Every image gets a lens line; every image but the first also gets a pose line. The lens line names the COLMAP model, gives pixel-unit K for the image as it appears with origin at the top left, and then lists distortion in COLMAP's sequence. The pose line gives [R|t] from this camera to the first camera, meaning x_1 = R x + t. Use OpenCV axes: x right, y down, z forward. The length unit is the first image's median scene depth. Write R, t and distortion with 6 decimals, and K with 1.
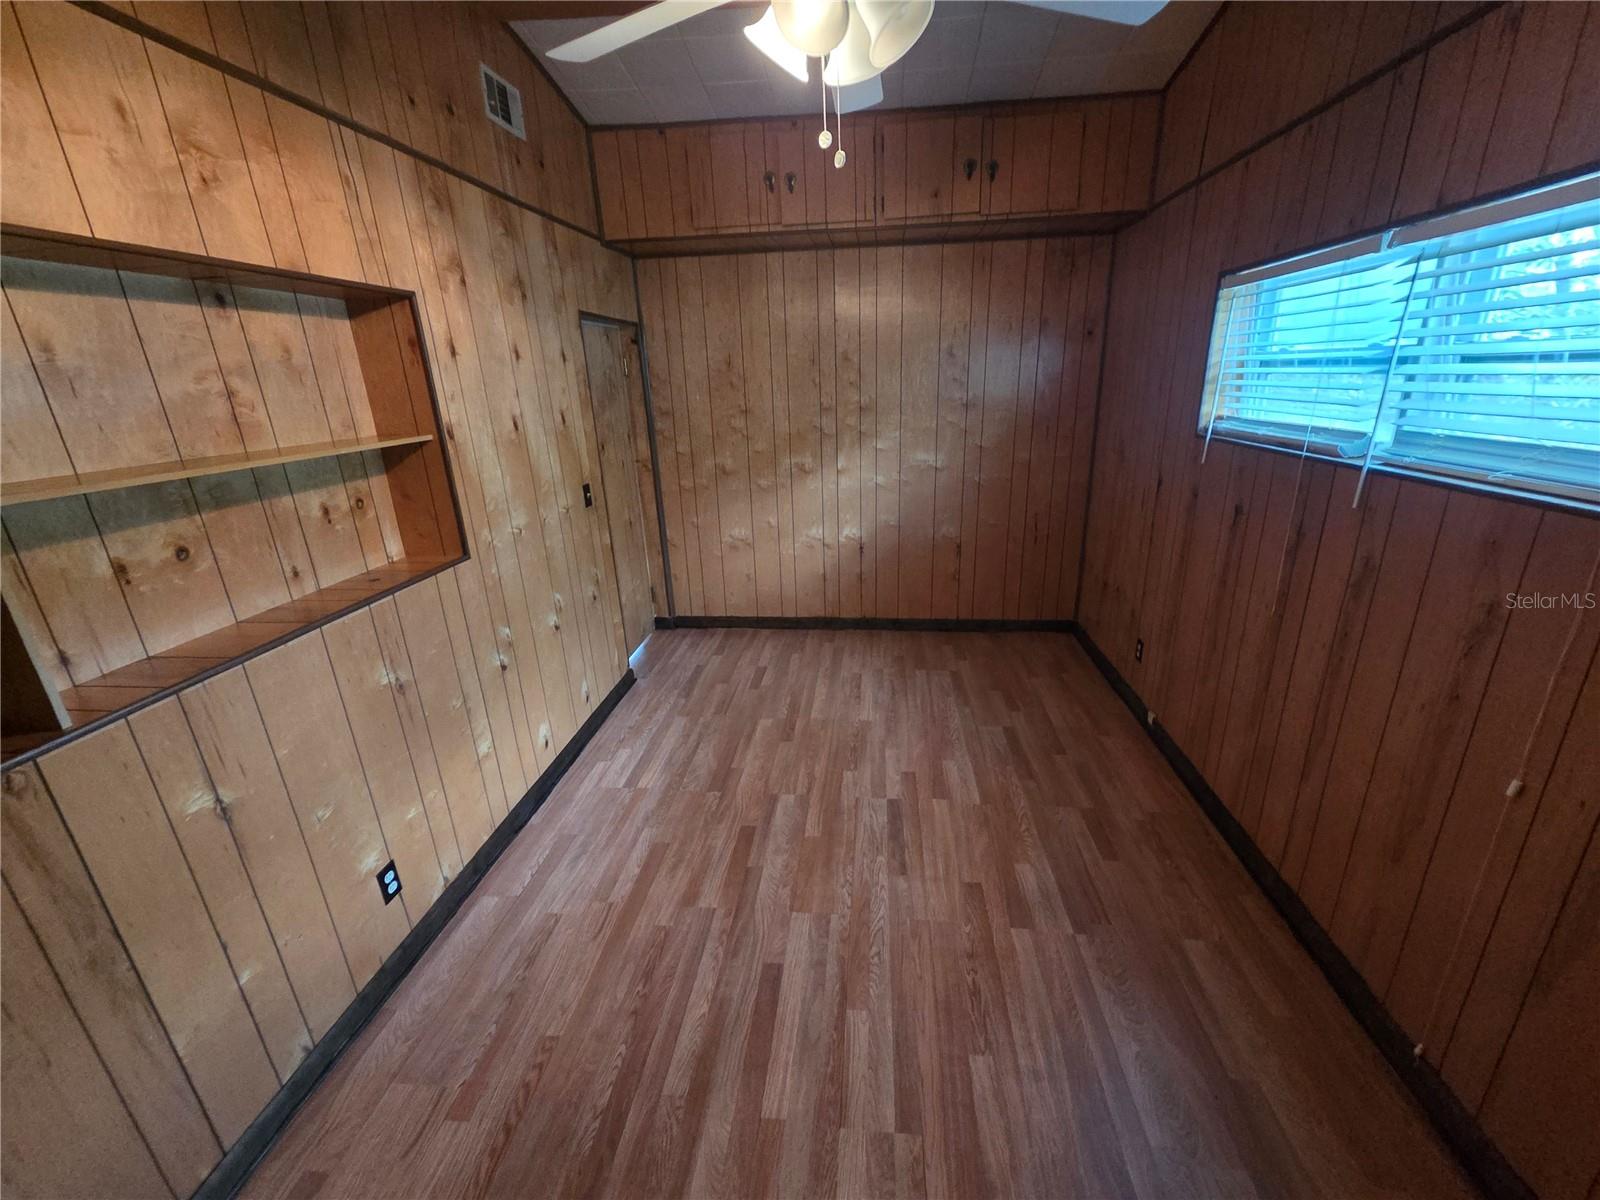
lens RADIAL K [[658.3, 0, 810.0], [0, 658.3, 586.7], [0, 0, 1]] dist [0.005395, -0.001474]
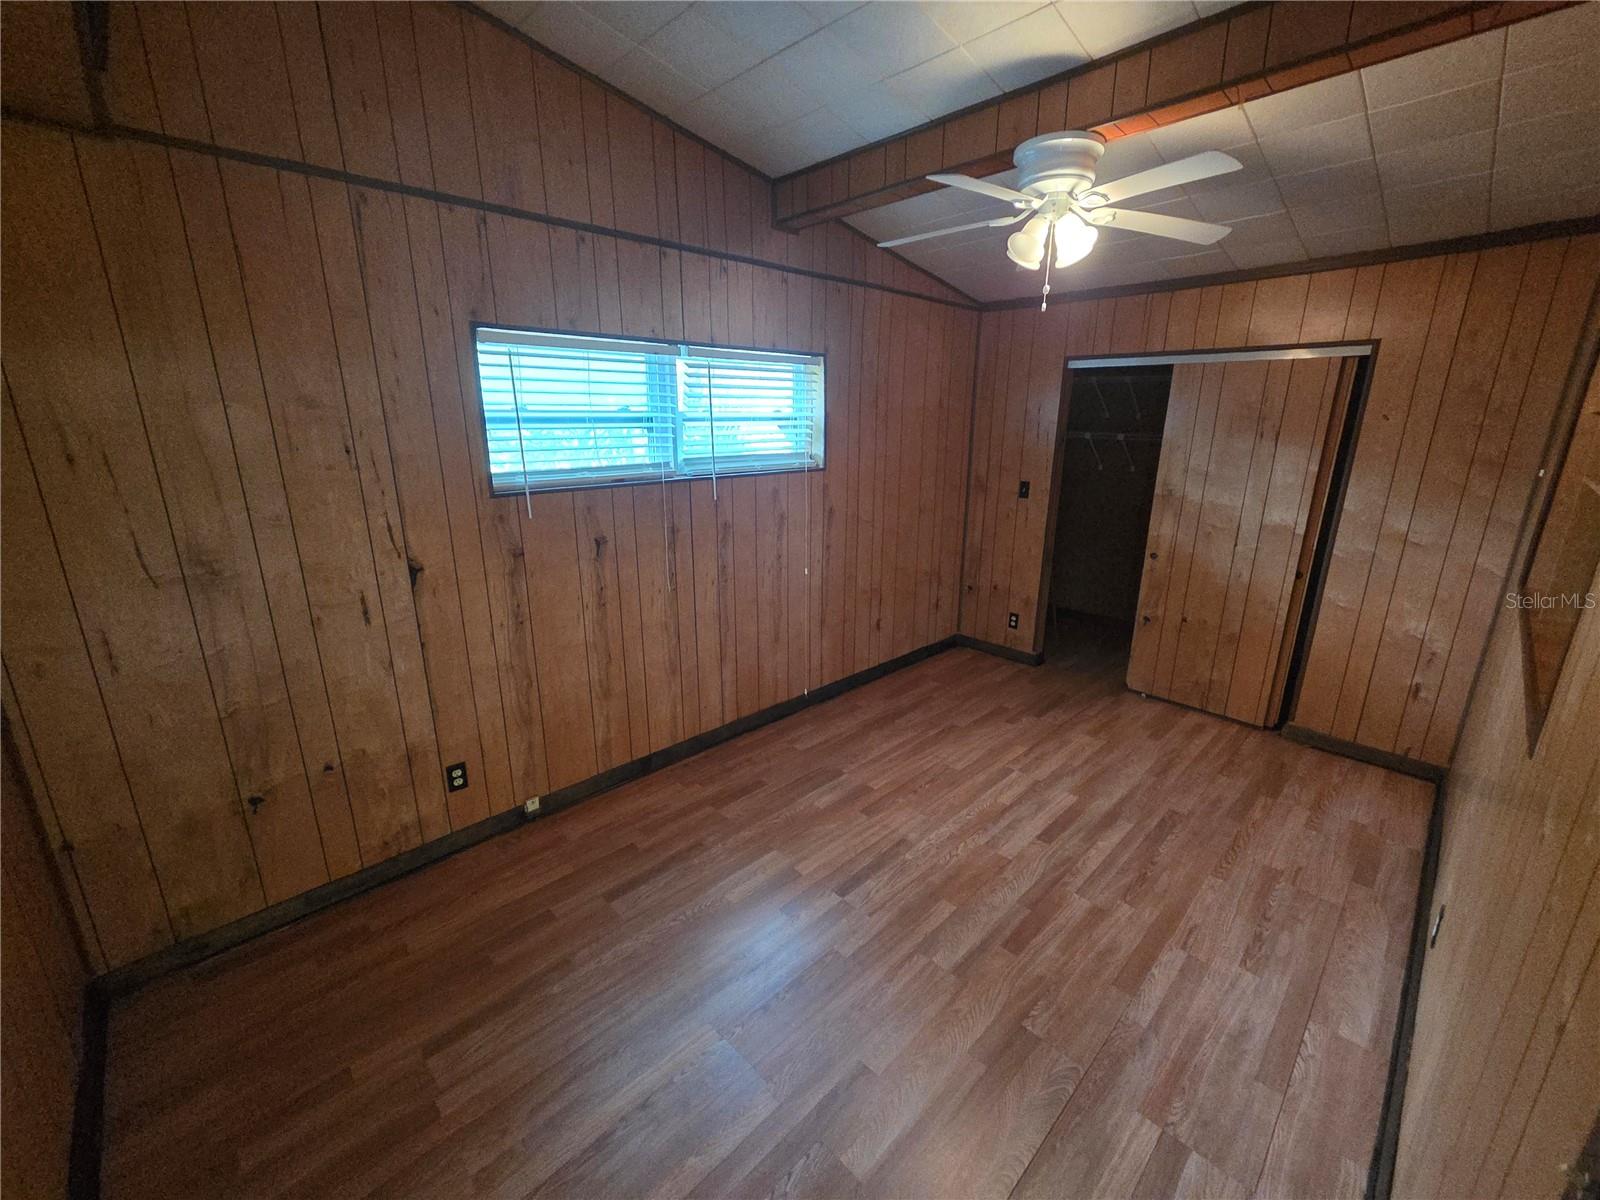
lens RADIAL K [[658.3, 0, 805.5], [0, 658.3, 590.5], [0, 0, 1]] dist [0.005395, -0.001474]
pose [[-0.766494, -0.137193, 0.627427, -0.437815], [0.219788, 0.861902, 0.456967, -0.571441], [-0.603473, 0.488163, -0.630489, 1.793475]]
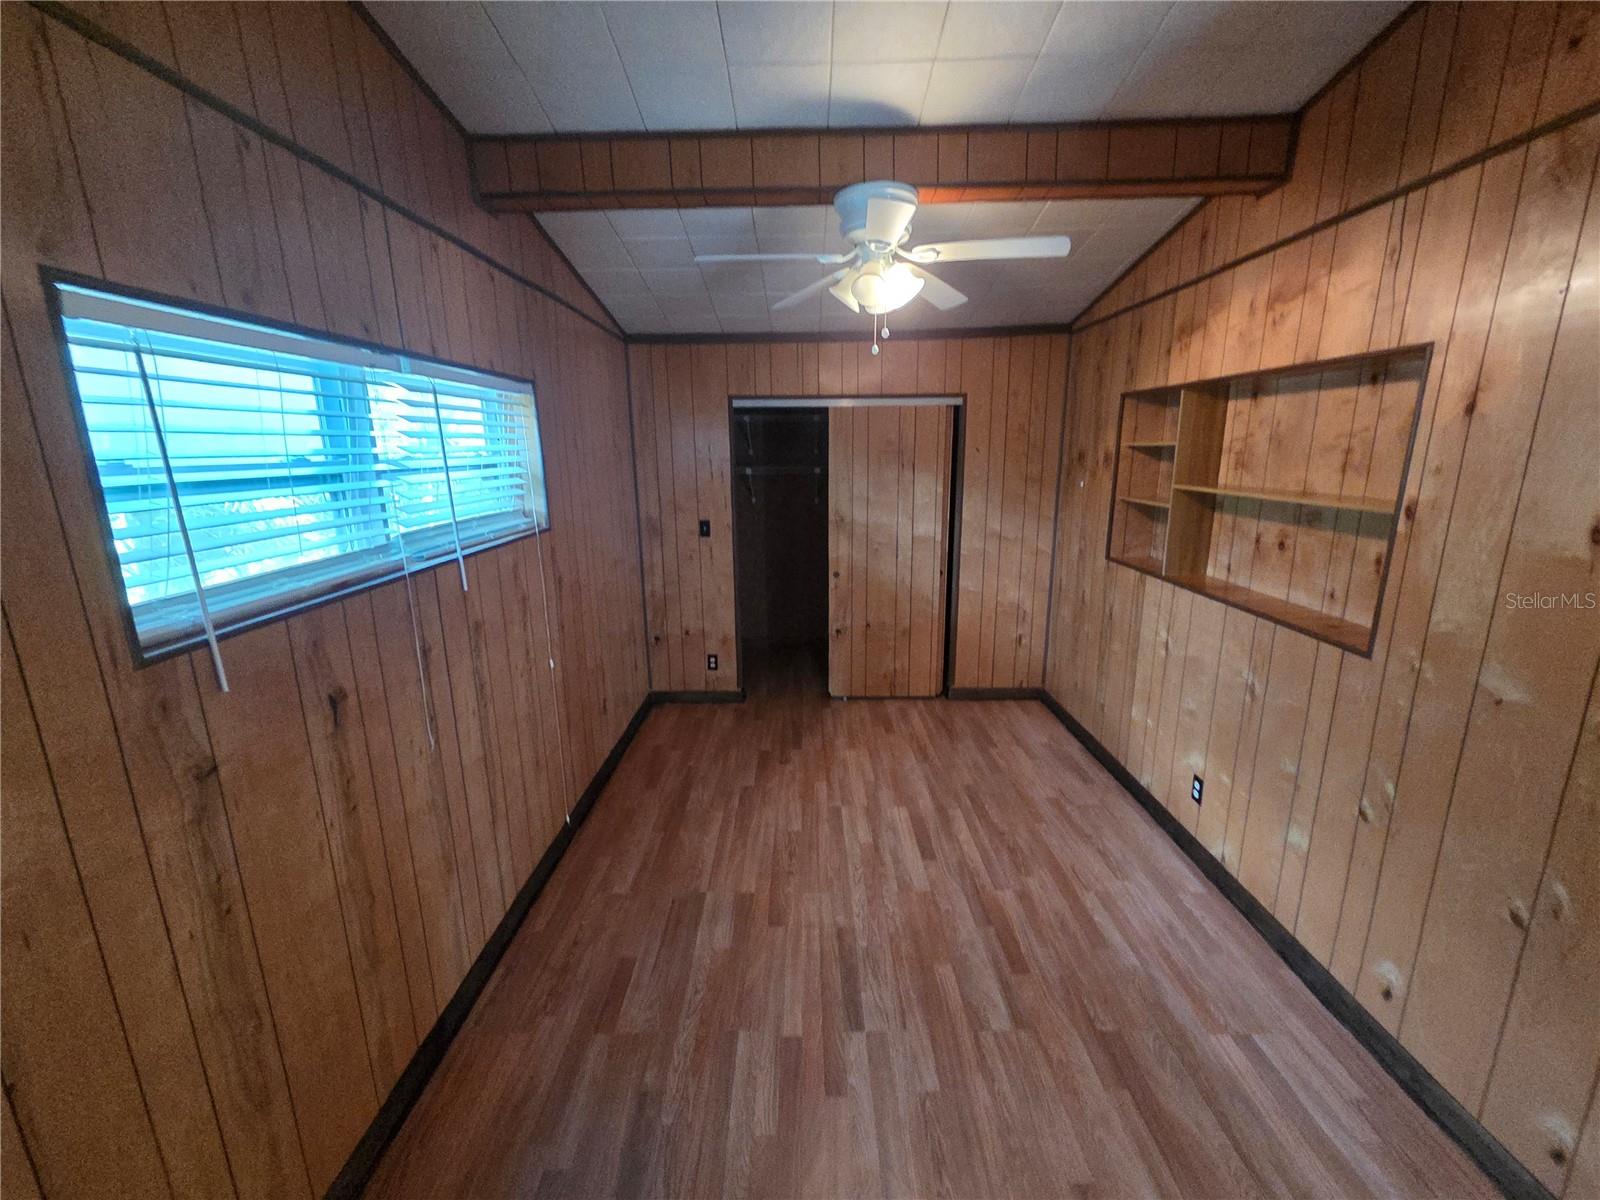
lens RADIAL K [[658.3, 0, 805.0], [0, 658.3, 593.2], [0, 0, 1]] dist [0.005395, -0.001474]
pose [[-0.994022, 0.067129, -0.086108, 0.276329], [0.013575, 0.858526, 0.512590, -0.610075], [0.108336, 0.508357, -0.854305, 1.779629]]
